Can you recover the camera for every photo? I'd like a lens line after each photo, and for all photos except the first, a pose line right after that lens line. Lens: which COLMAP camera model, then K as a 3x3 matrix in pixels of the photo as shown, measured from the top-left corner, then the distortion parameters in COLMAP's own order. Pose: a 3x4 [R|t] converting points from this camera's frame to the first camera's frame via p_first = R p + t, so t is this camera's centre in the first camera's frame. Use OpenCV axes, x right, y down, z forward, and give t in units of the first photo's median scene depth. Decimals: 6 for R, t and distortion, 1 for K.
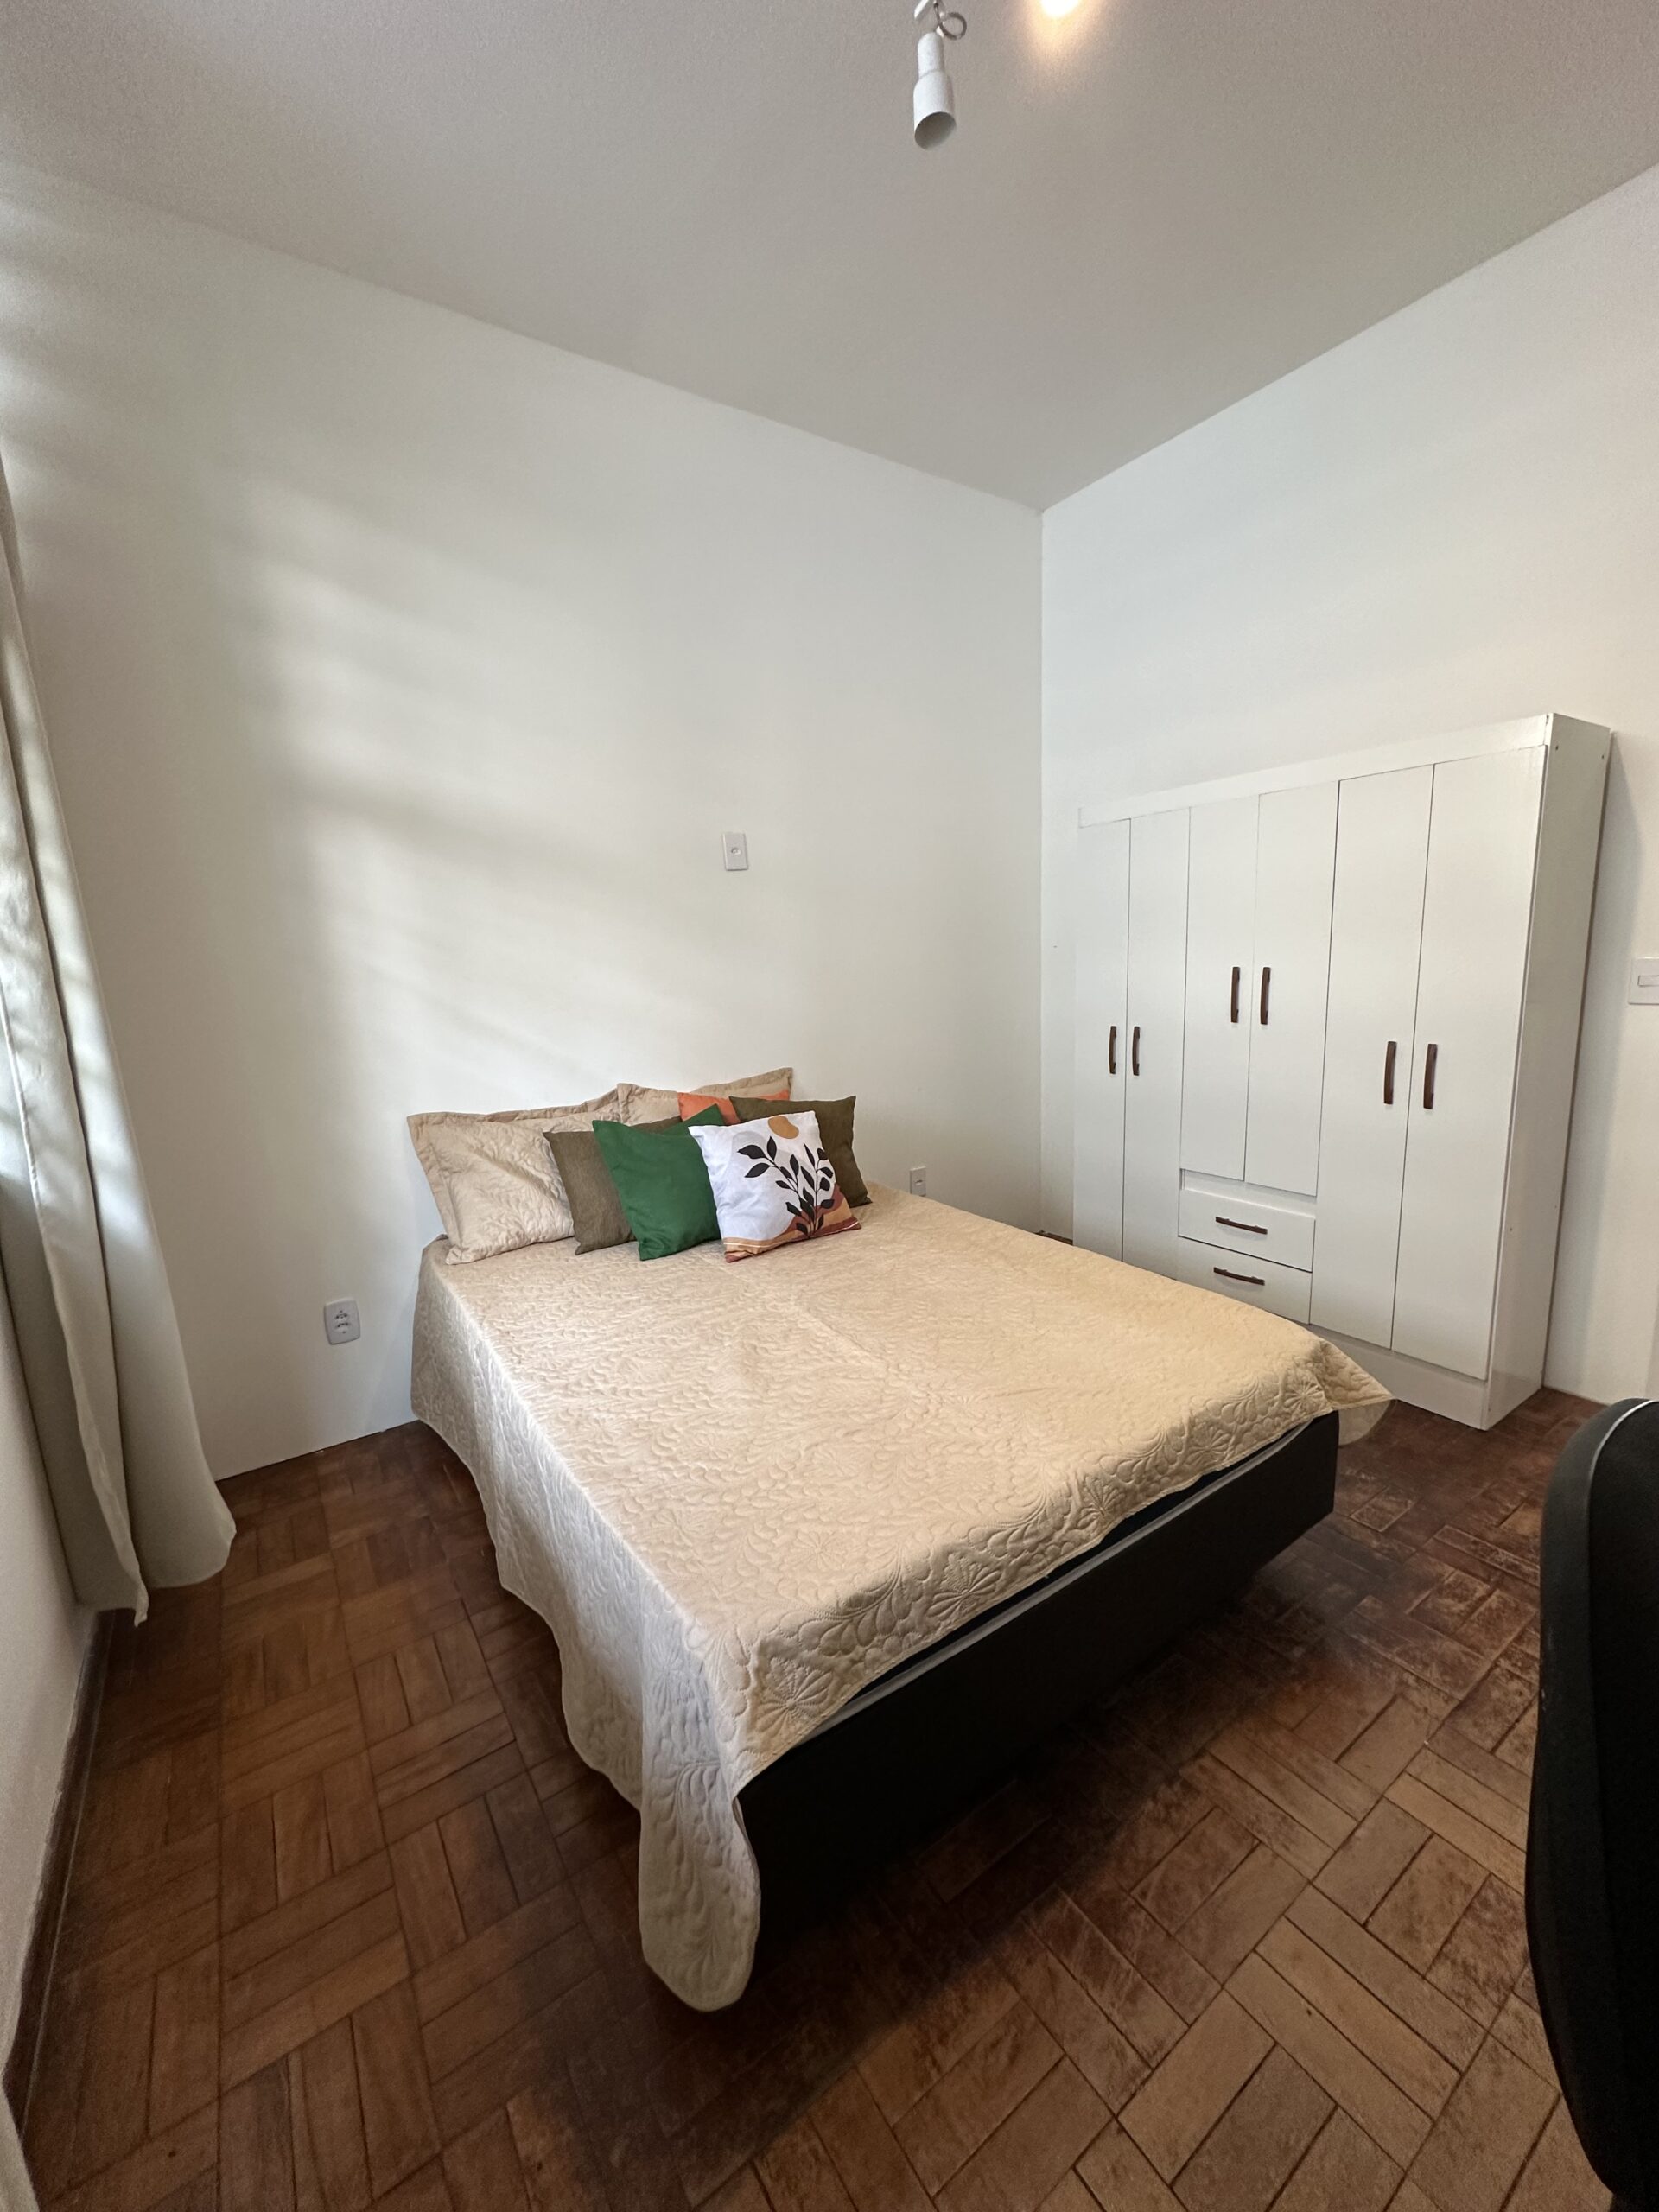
lens RADIAL K [[883.8, 0, 830.4], [0, 883.8, 1105.2], [0, 0, 1]] dist [-0.002851, 0.001131]
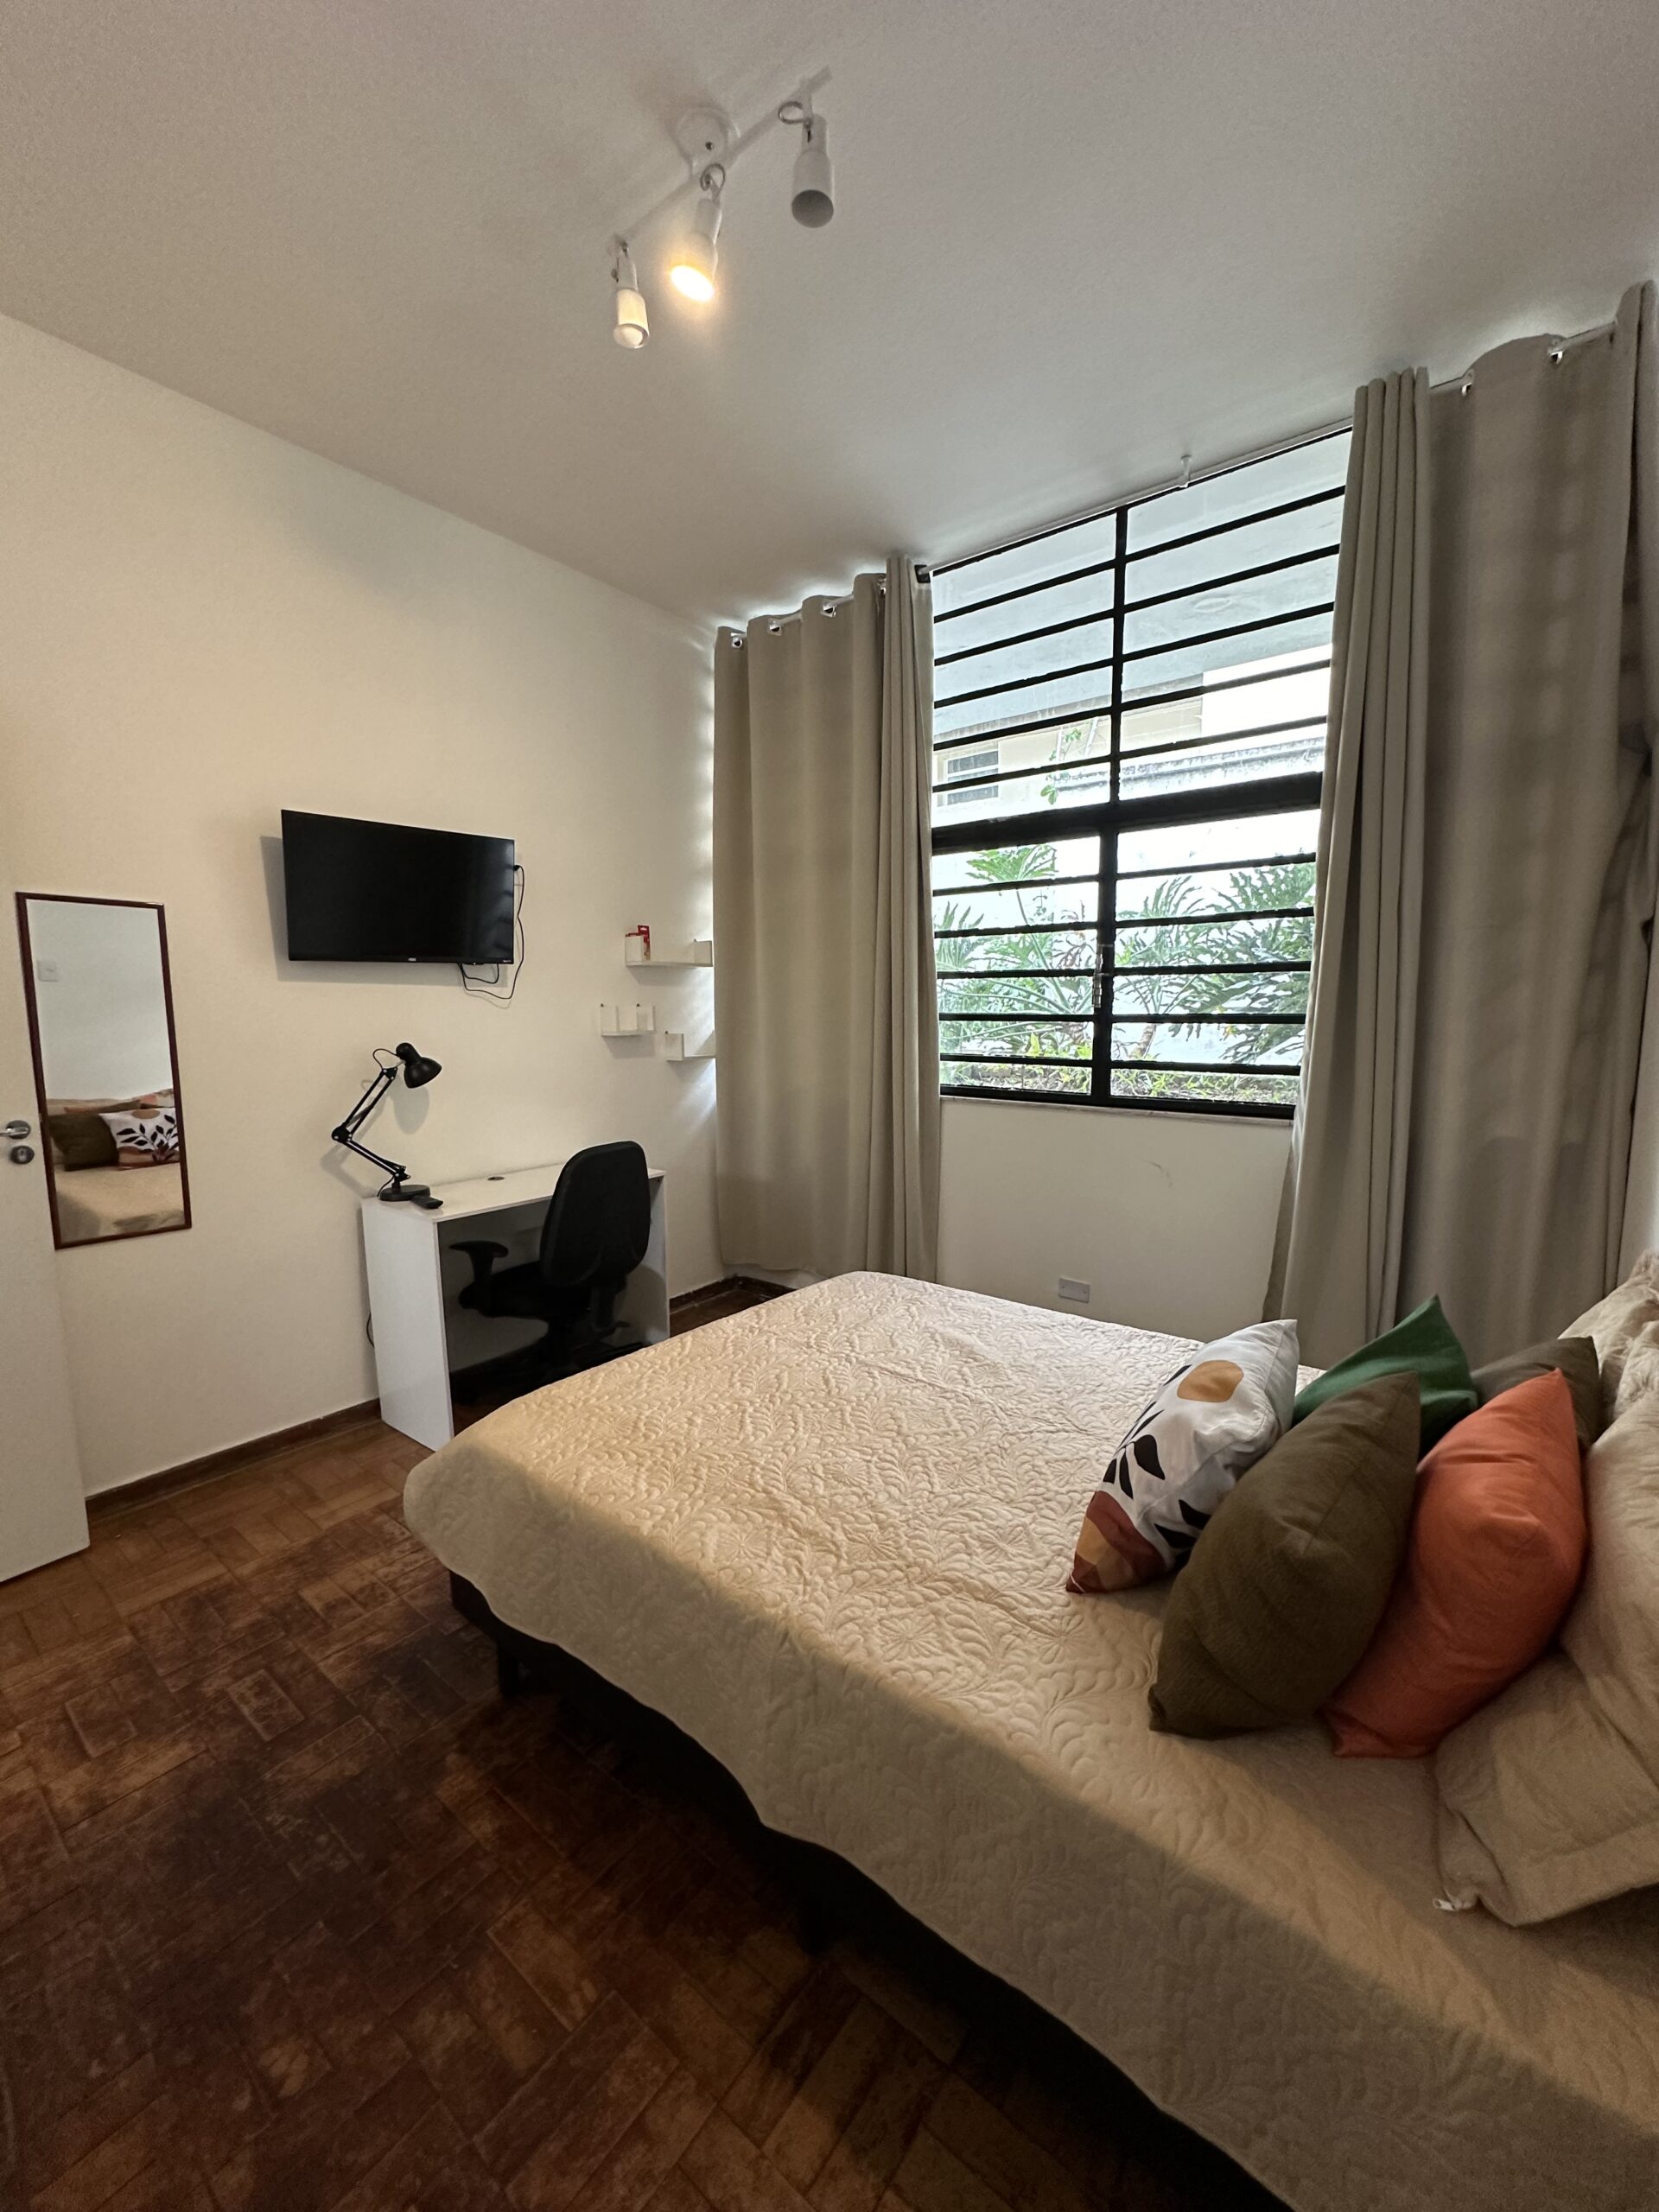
lens RADIAL K [[883.8, 0, 826.5], [0, 883.8, 1103.2], [0, 0, 1]] dist [-0.002851, 0.001131]
pose [[-0.954428, 0.081573, -0.287078, 0.305912], [-0.005525, 0.956926, 0.290279, -0.288788], [0.298391, 0.278637, -0.912866, 1.415604]]
